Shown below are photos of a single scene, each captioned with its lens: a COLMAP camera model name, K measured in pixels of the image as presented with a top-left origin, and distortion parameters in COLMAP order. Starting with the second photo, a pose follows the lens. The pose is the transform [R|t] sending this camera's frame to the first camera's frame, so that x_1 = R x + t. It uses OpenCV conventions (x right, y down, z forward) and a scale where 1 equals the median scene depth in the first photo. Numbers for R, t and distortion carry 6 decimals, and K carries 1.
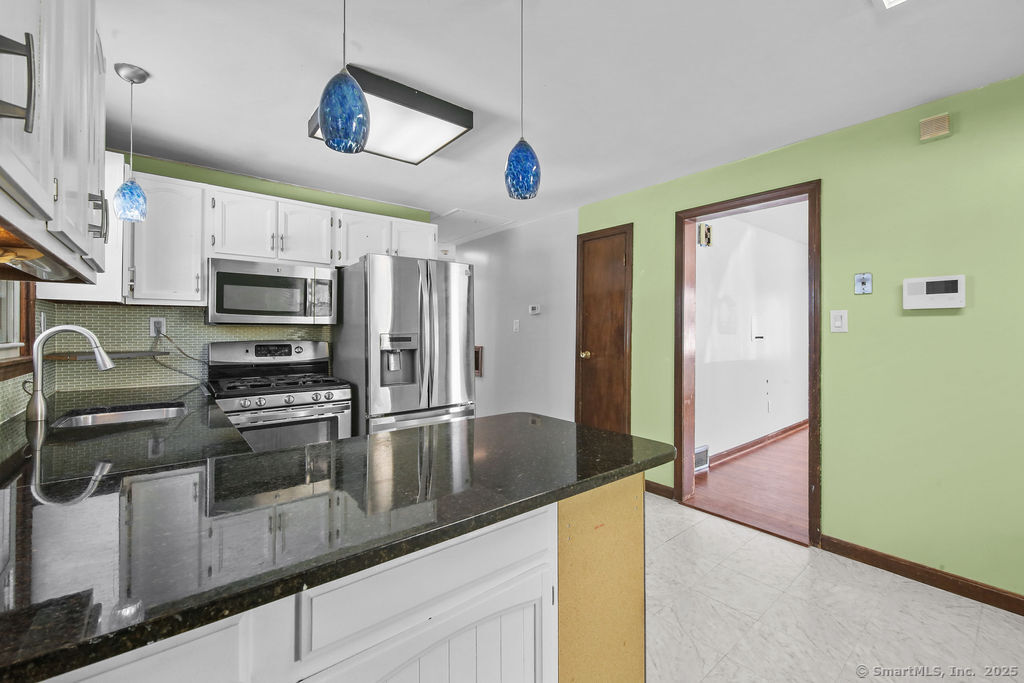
lens RADIAL K [[421.7, 0, 514.6], [0, 421.7, 325.1], [0, 0, 1]] dist [0.015357, -0.005598]
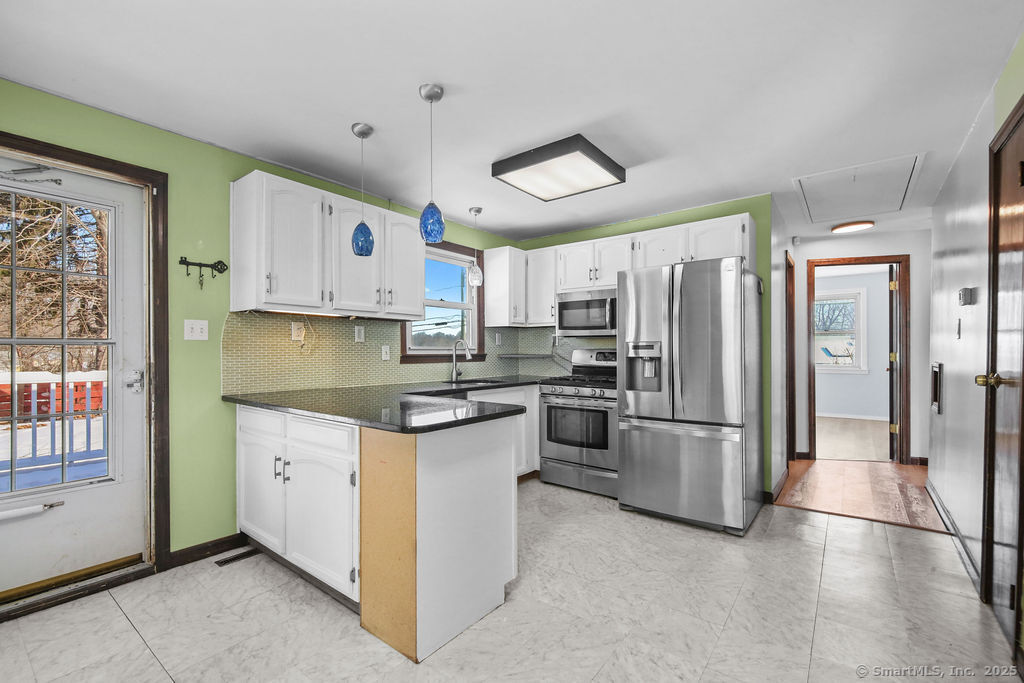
lens RADIAL K [[445.2, 0, 507.9], [0, 445.2, 344.8], [0, 0, 1]] dist [-0.001245, -0.001435]
pose [[0.220728, -0.009203, -0.975292, 0.770827], [0.013416, 0.999890, -0.006399, 0.031796], [0.975243, -0.011673, 0.220827, 0.455272]]
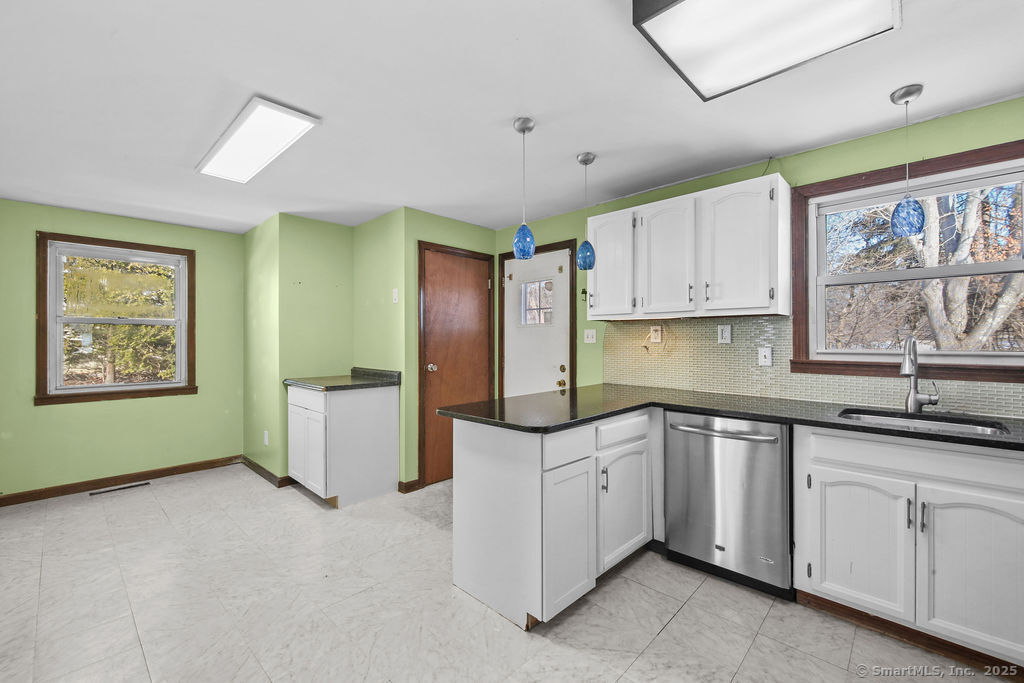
lens RADIAL K [[421.7, 0, 509.2], [0, 421.7, 336.6], [0, 0, 1]] dist [0.015357, -0.005598]
pose [[-0.993386, 0.005672, -0.114686, 0.132528], [0.007808, 0.999804, -0.018189, 0.010070], [0.114560, -0.018964, -0.993235, 1.282034]]
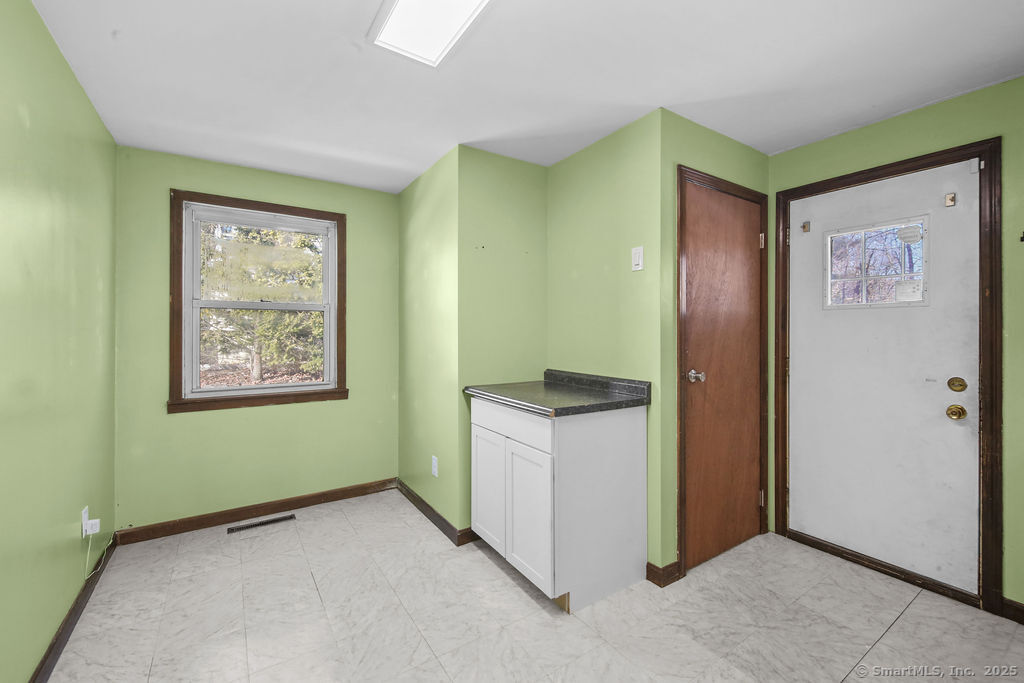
lens RADIAL K [[421.7, 0, 514.6], [0, 421.7, 328.4], [0, 0, 1]] dist [0.015357, -0.005598]
pose [[-0.994982, 0.003921, 0.099975, 0.503756], [0.001964, 0.999805, -0.019658, 0.005886], [-0.100033, -0.019363, -0.994796, 0.745185]]
